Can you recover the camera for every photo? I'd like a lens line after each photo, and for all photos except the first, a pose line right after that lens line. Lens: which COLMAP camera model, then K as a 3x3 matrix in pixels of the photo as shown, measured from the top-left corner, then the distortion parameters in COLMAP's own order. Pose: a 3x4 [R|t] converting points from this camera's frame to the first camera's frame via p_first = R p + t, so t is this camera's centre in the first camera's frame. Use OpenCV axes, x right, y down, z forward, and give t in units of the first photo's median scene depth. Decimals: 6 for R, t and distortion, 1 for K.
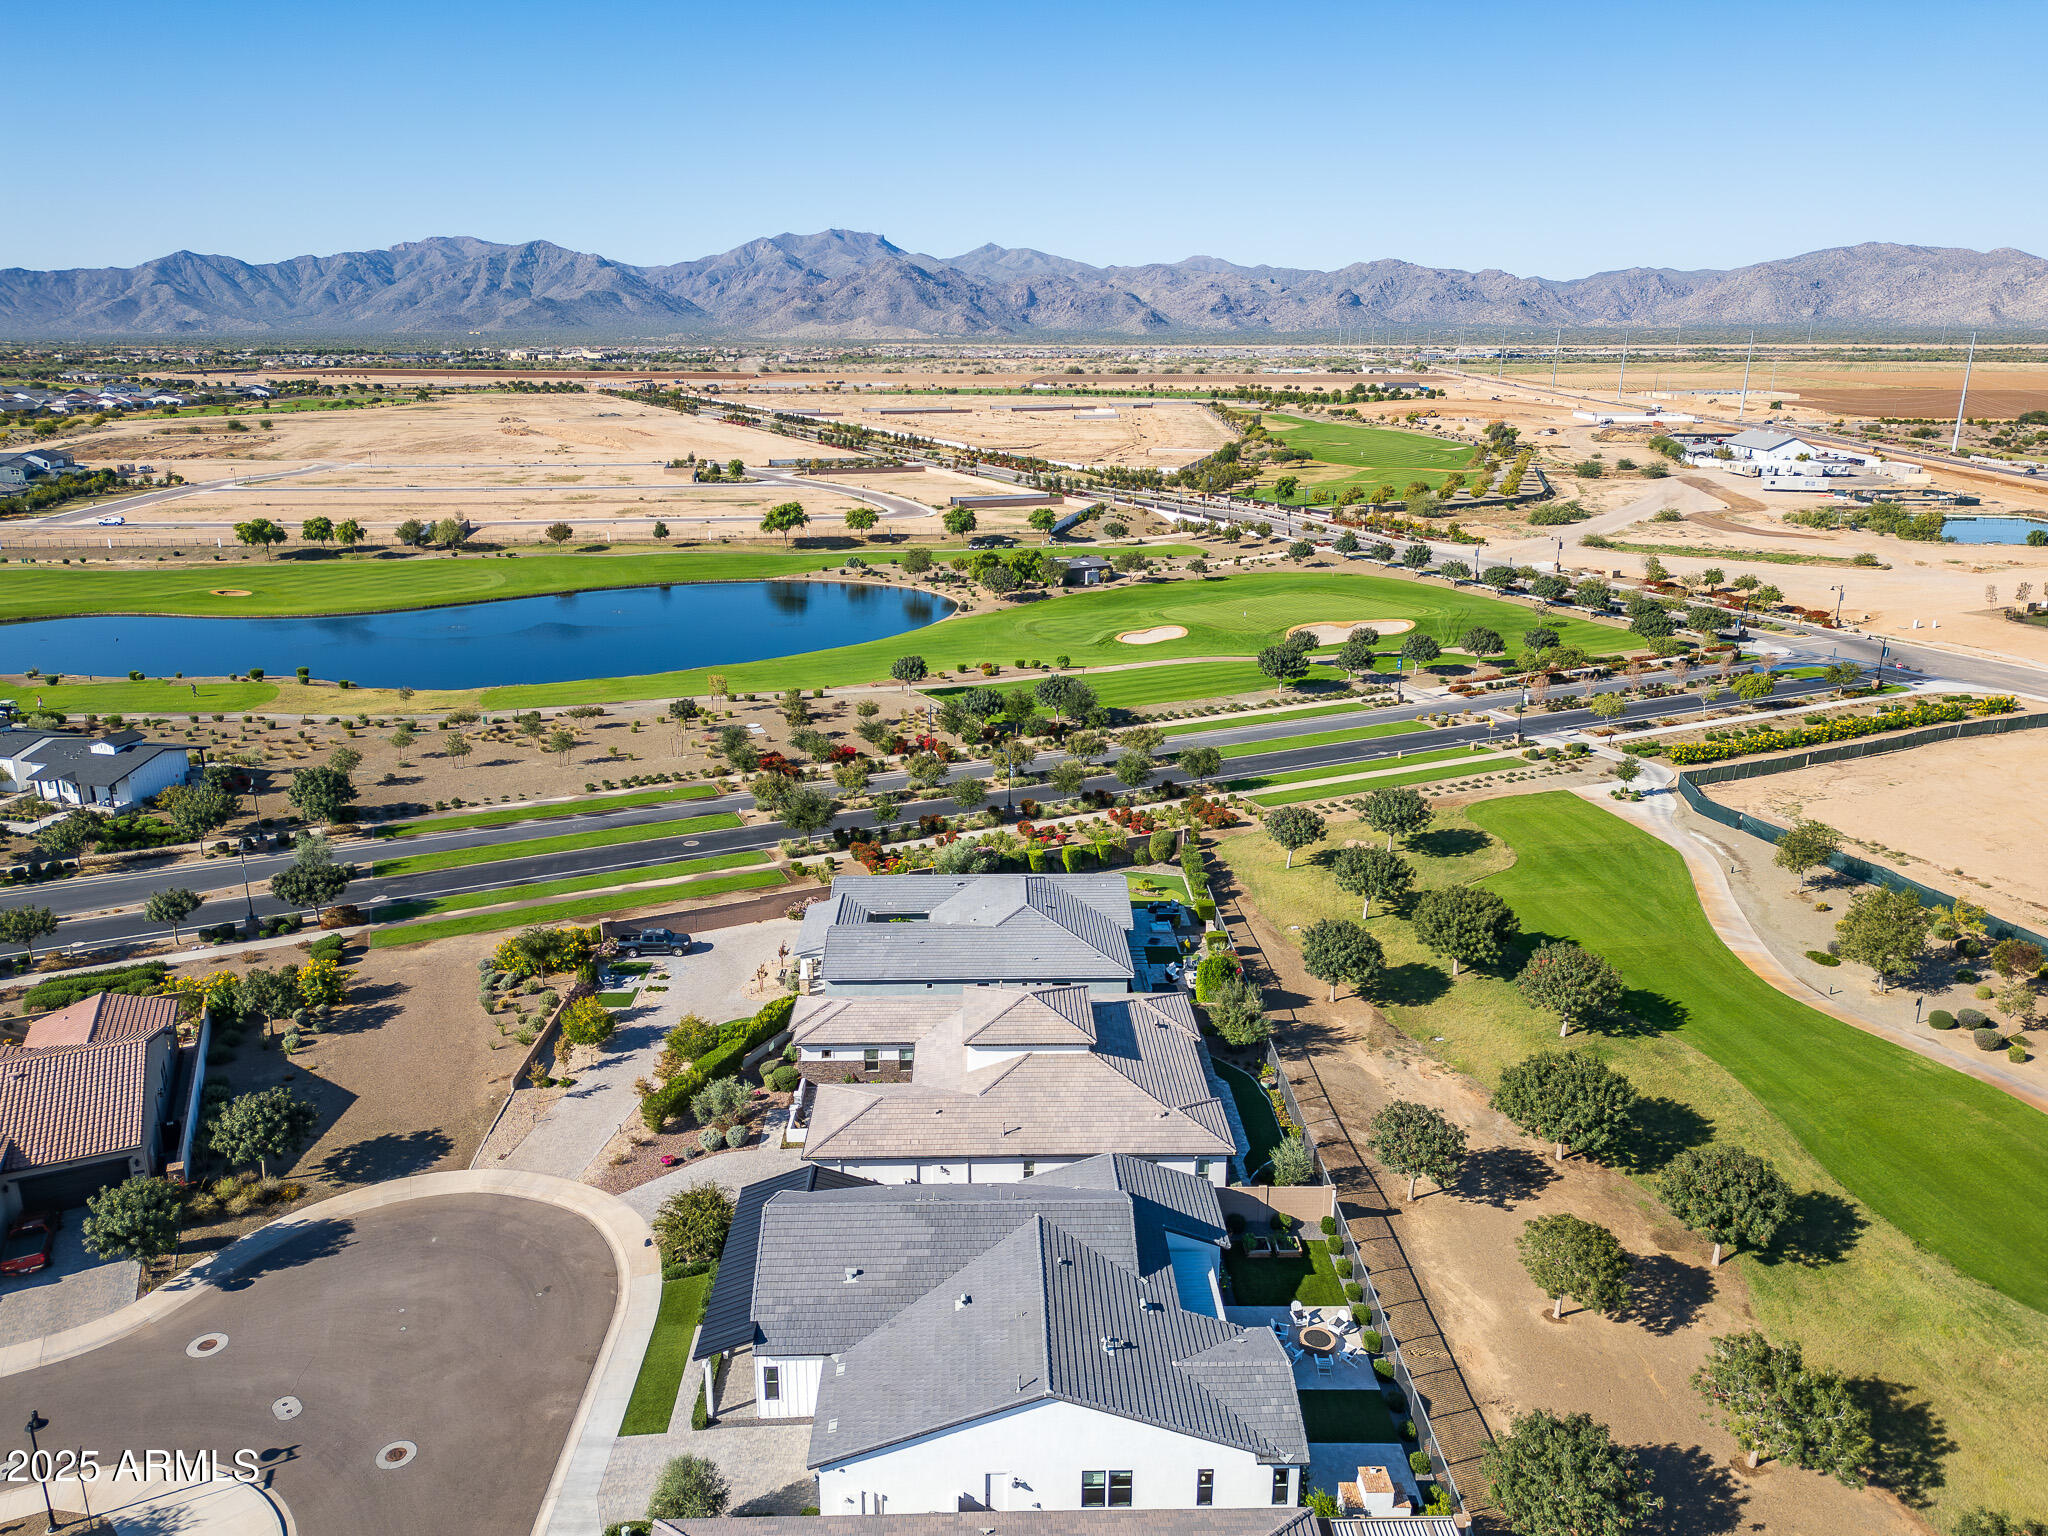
lens RADIAL K [[1441.5, 0, 1024.0], [0, 1441.5, 768.0], [0, 0, 1]] dist [0.076800, -0.078368]
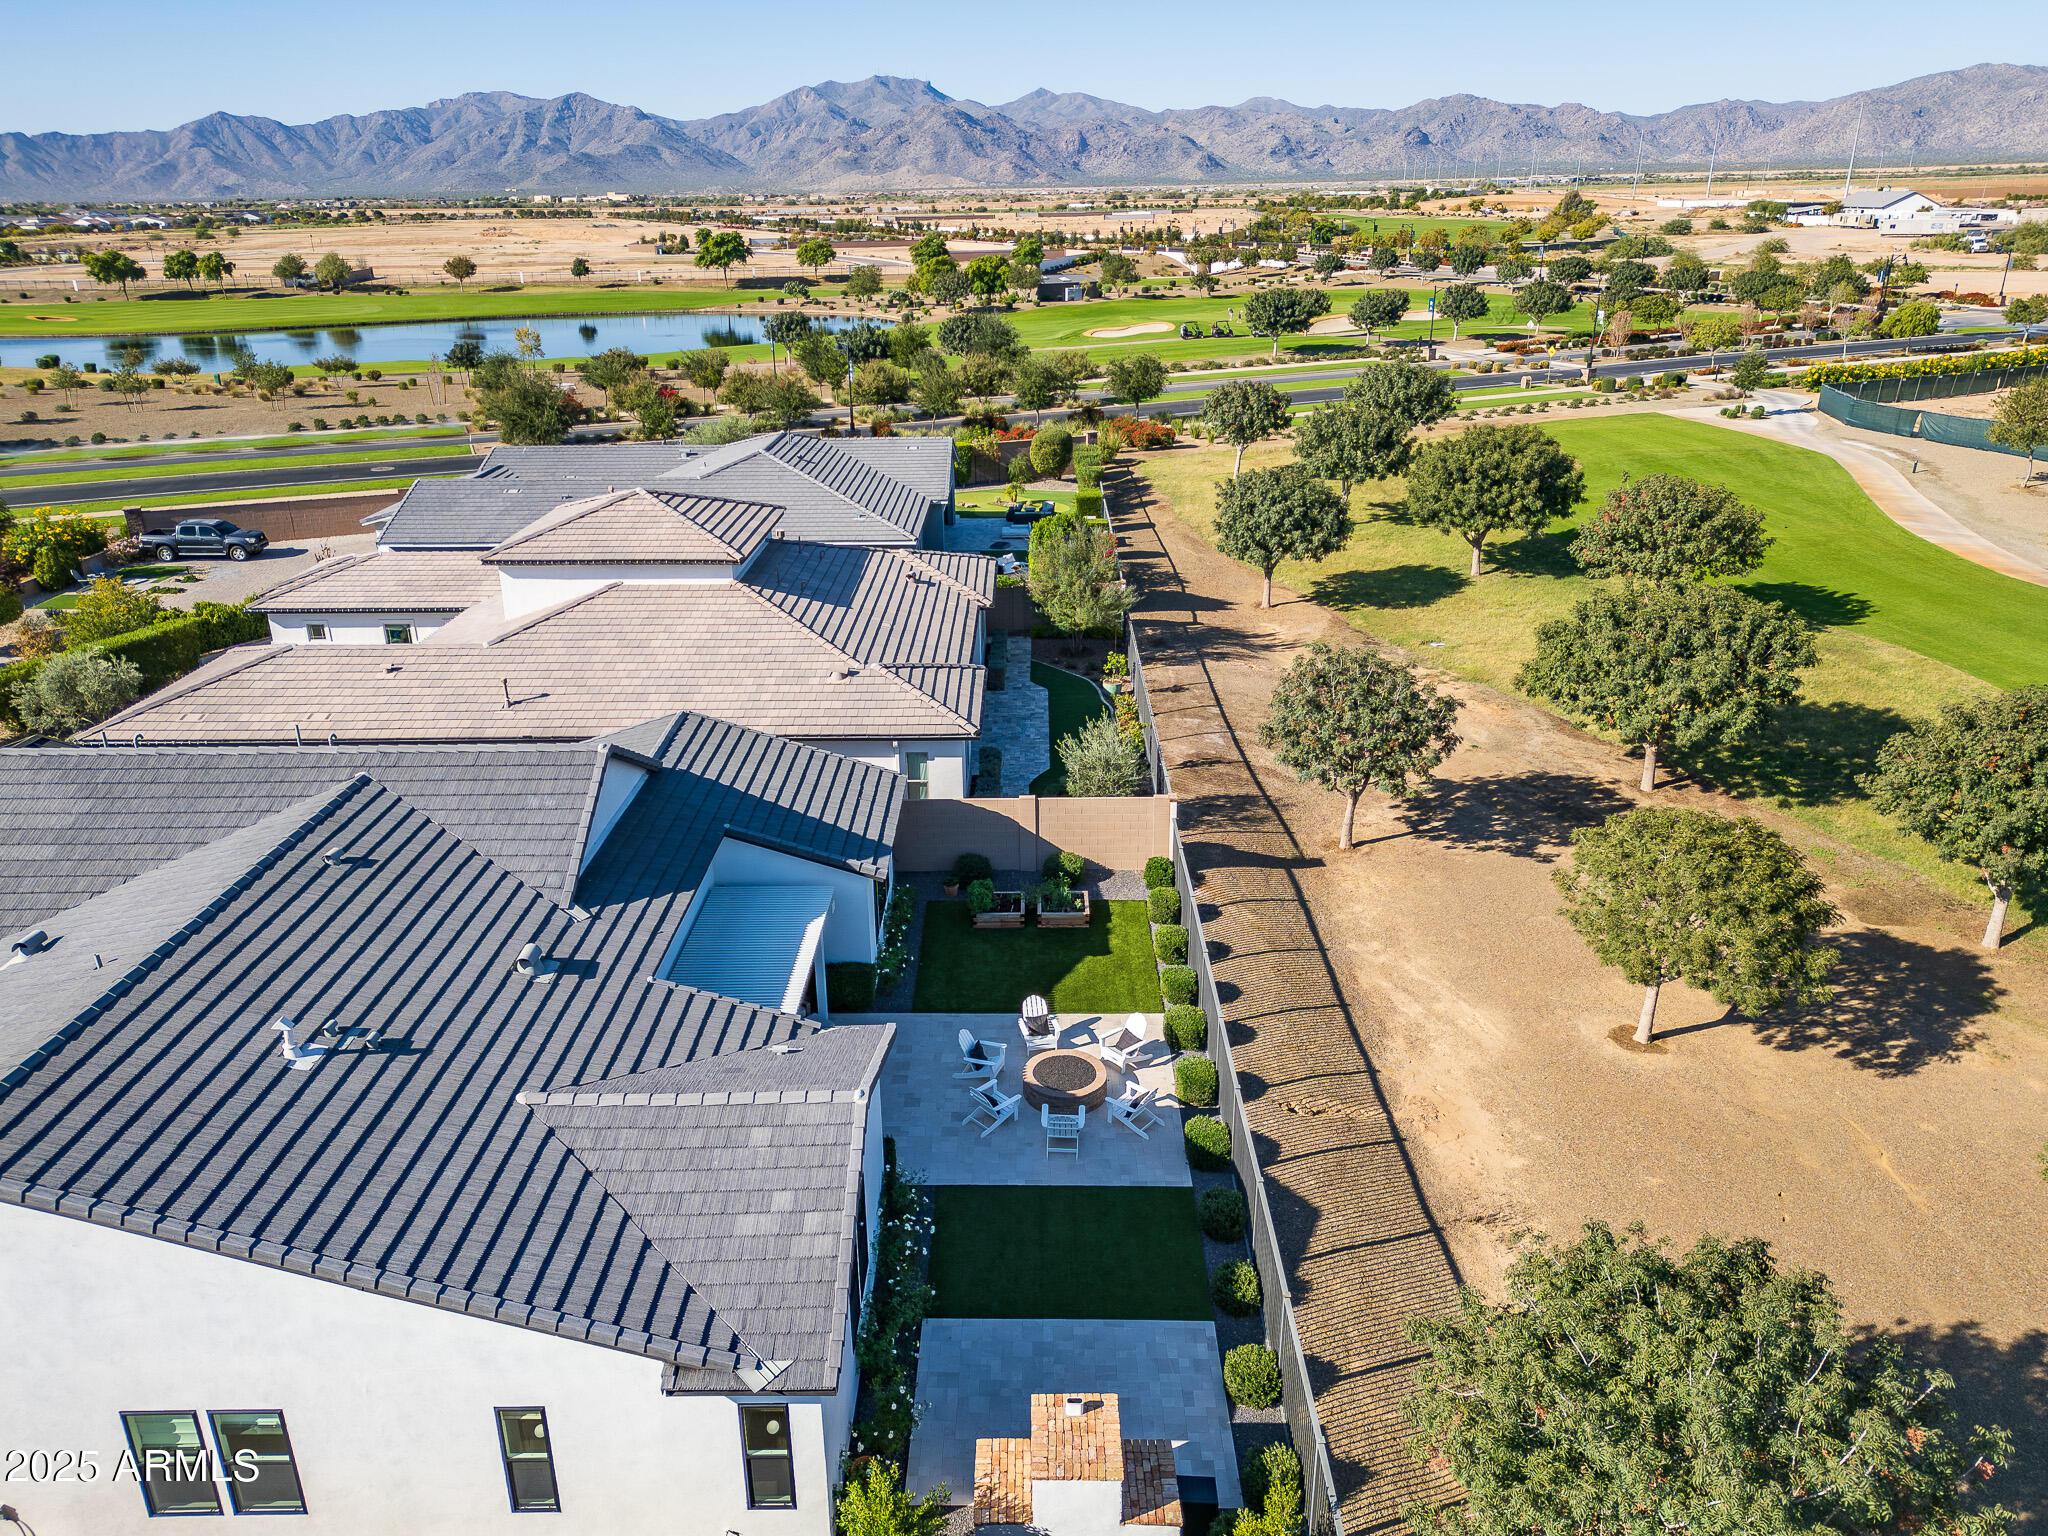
lens RADIAL K [[1441.5, 0, 1024.0], [0, 1441.5, 768.0], [0, 0, 1]] dist [0.076800, -0.078368]
pose [[0.999302, -0.002571, -0.037279, 0.173521], [0.005862, 0.996065, 0.088433, 0.225720], [0.036905, -0.088590, 0.995384, 0.501773]]
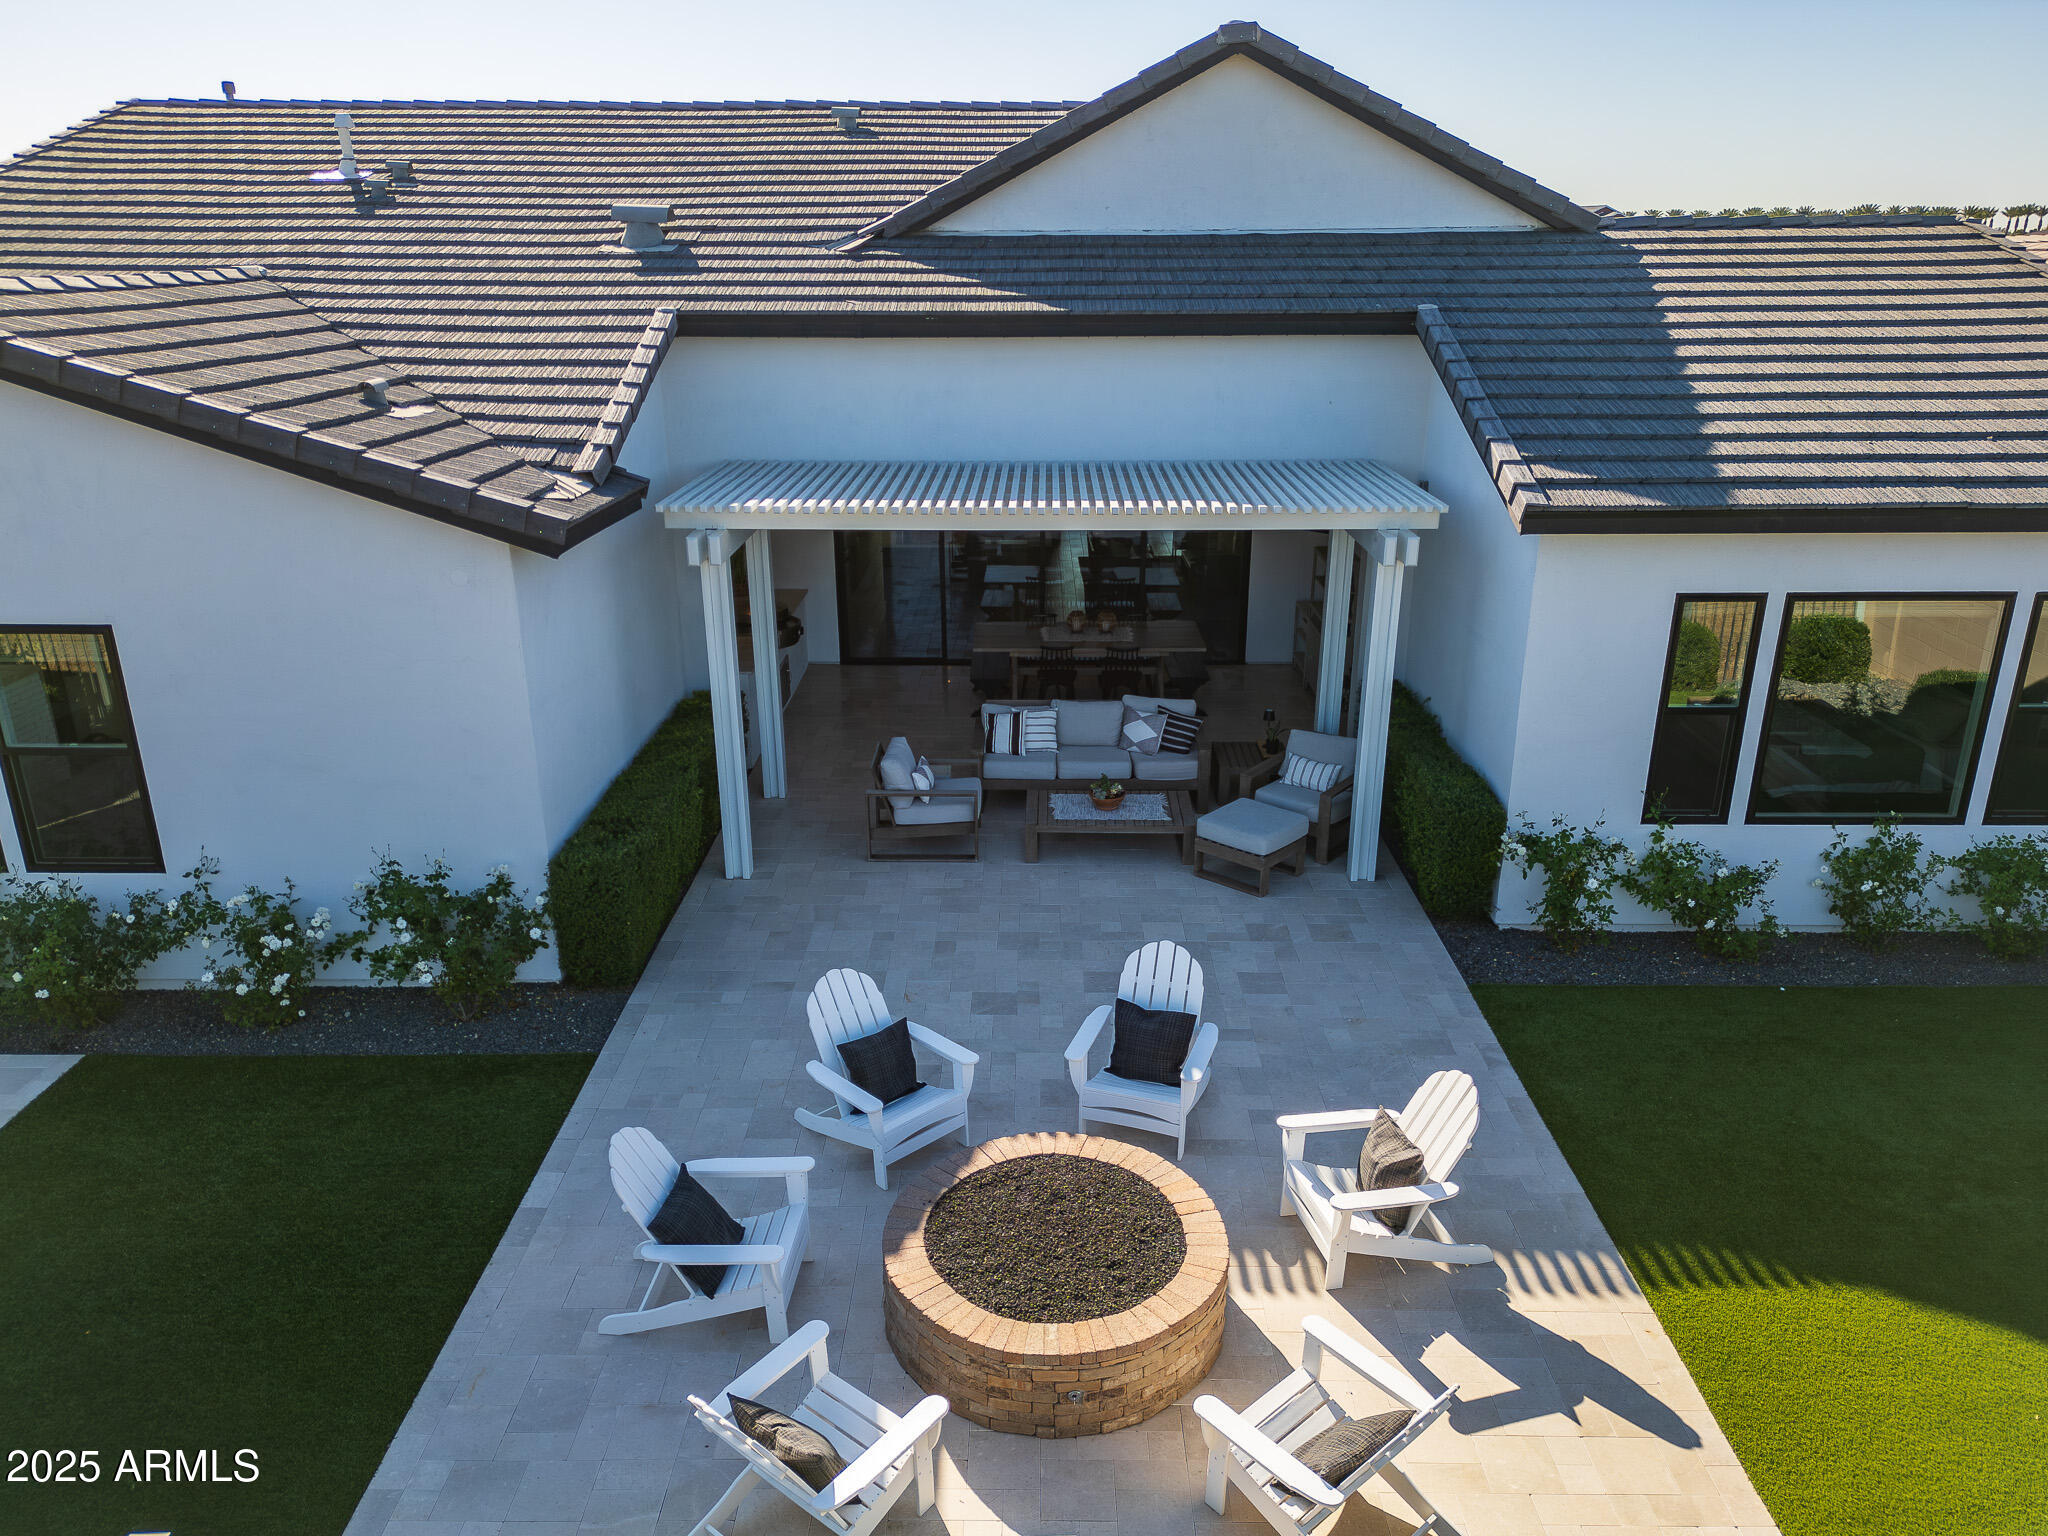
lens RADIAL K [[1469.9, 0, 1026.0], [0, 1469.9, 778.7], [0, 0, 1]] dist [0.070140, -0.073647]
pose [[-0.033349, 0.337115, -0.940873, 0.244135], [-0.278842, 0.900877, 0.332668, 0.277237], [0.959758, 0.273449, 0.063958, 0.830276]]
